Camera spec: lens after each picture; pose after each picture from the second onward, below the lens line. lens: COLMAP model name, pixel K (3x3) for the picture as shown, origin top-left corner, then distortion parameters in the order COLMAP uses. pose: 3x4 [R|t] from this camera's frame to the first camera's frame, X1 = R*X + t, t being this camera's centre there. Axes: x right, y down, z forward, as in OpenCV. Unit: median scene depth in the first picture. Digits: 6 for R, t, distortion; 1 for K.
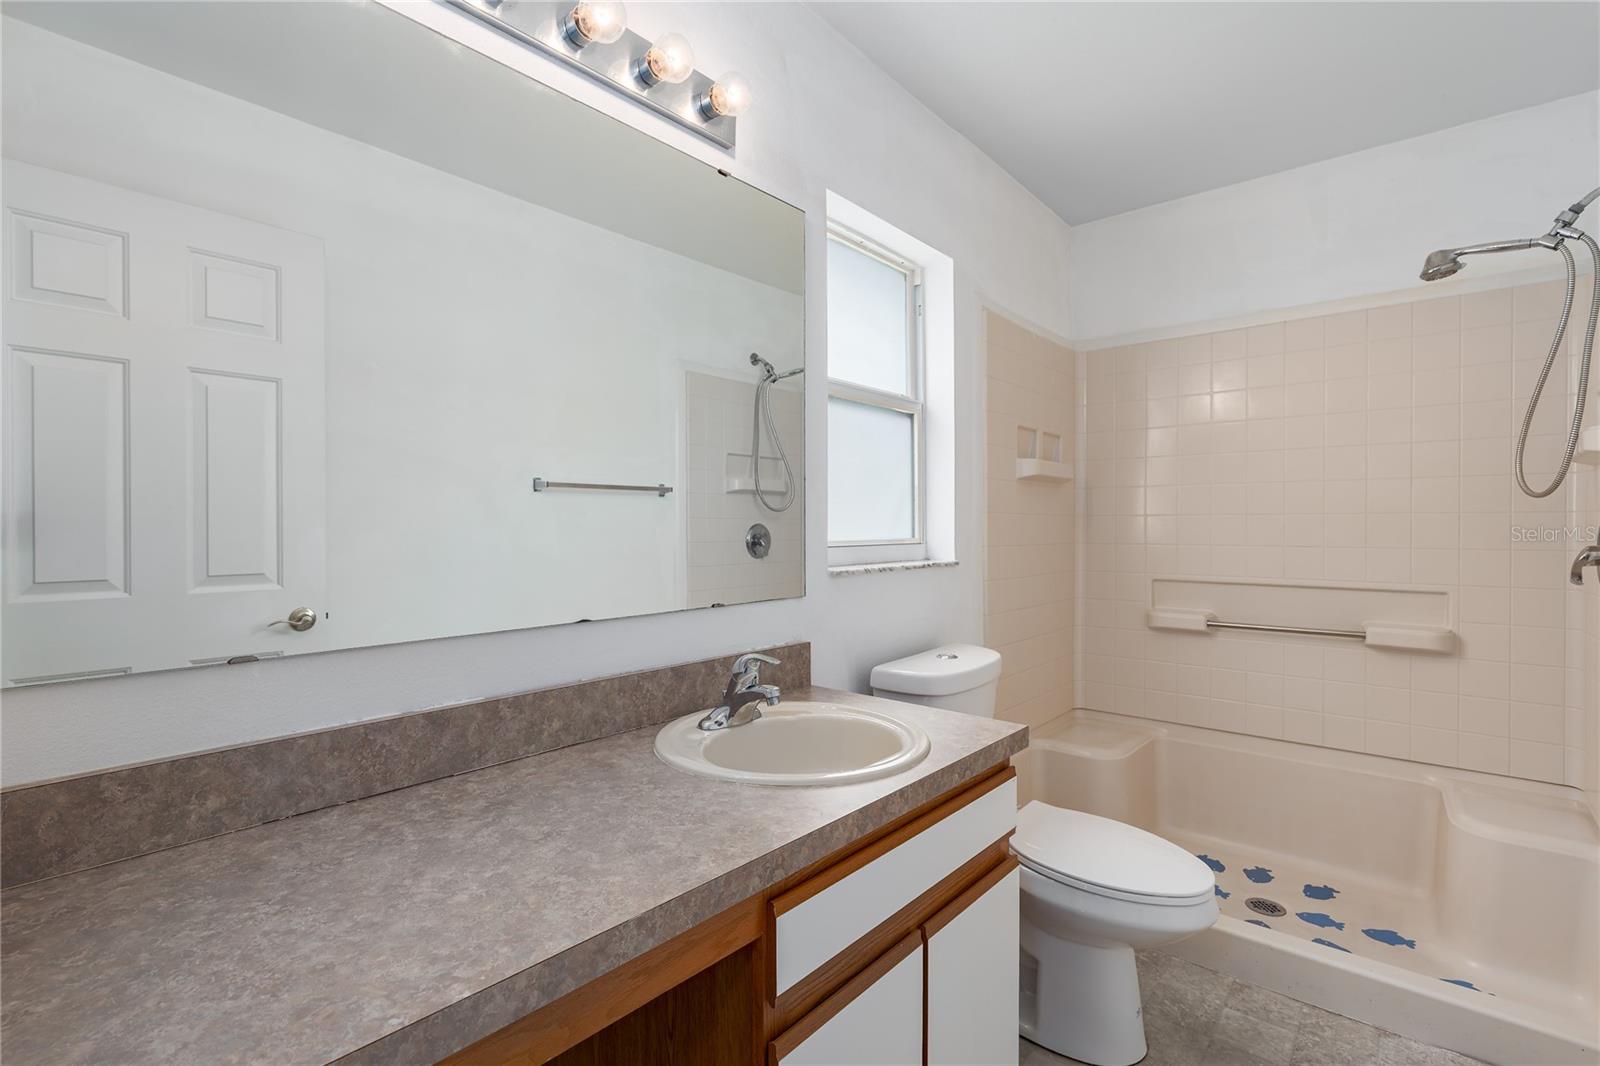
lens RADIAL K [[741.2, 0, 794.2], [0, 741.2, 526.1], [0, 0, 1]] dist [-0.003579, 0.001607]
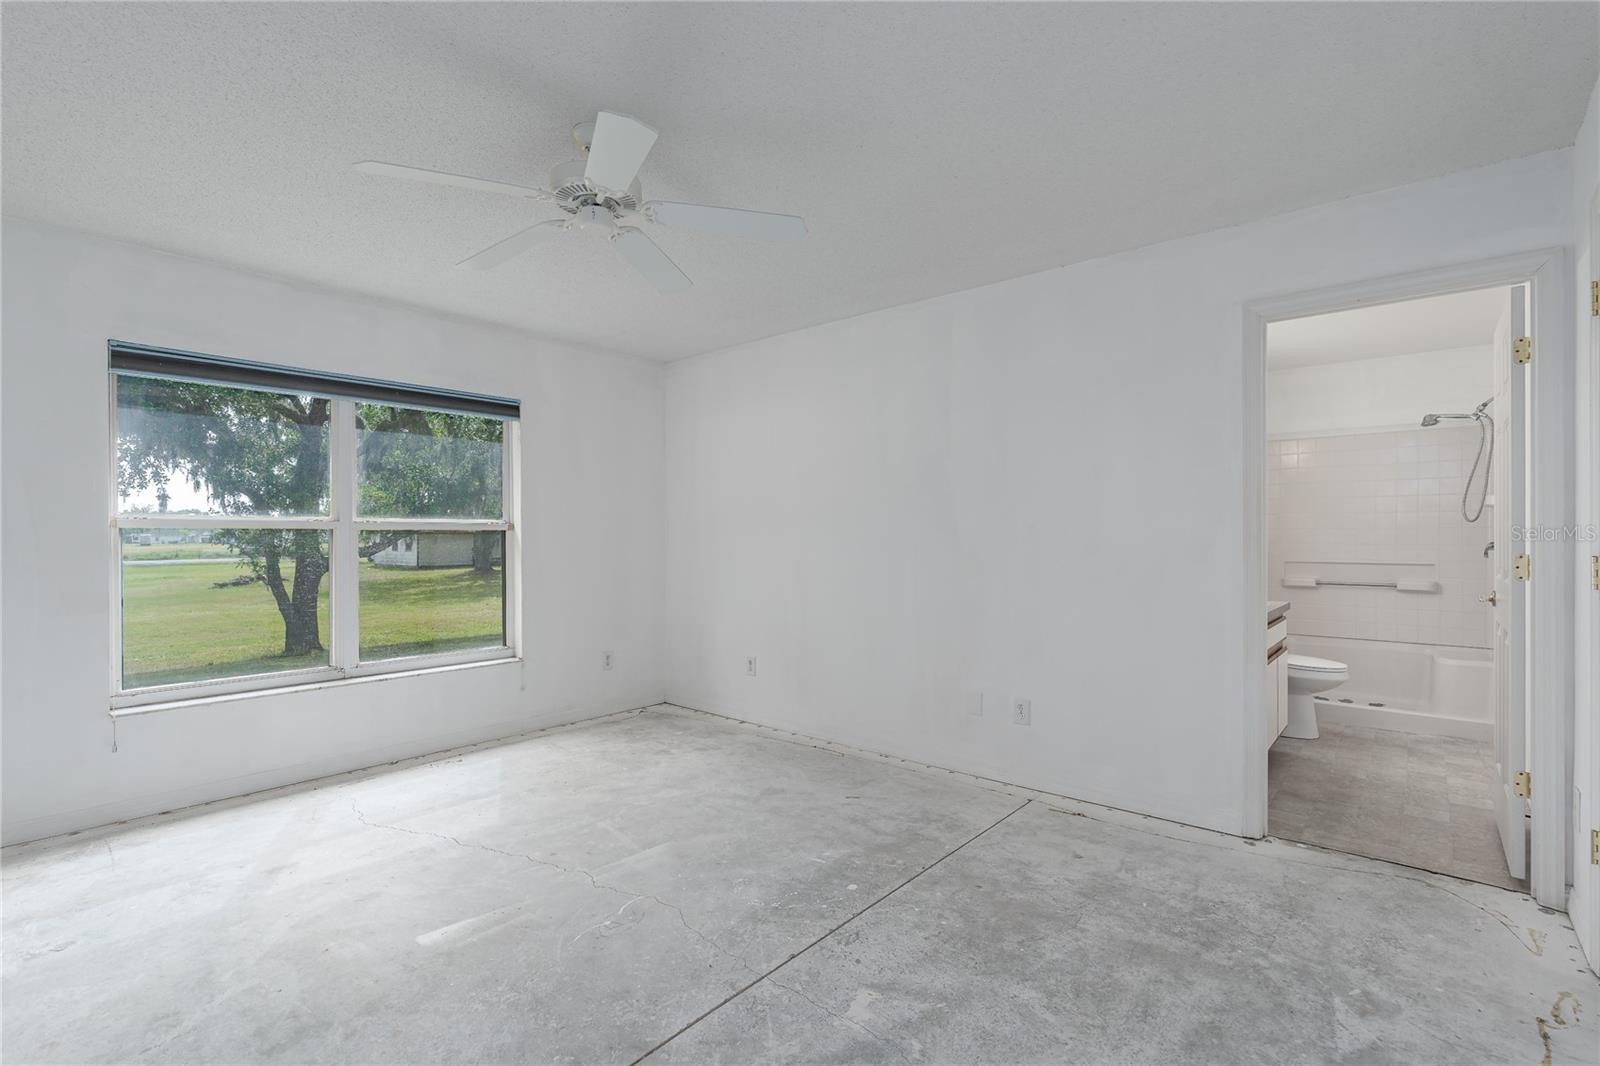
lens RADIAL K [[741.2, 0, 798.7], [0, 741.2, 527.1], [0, 0, 1]] dist [-0.003579, 0.001607]
pose [[0.999922, 0.004177, 0.011781, -1.108094], [-0.004011, 0.999893, -0.014068, 0.018383], [-0.011839, 0.014019, 0.999832, -1.264725]]
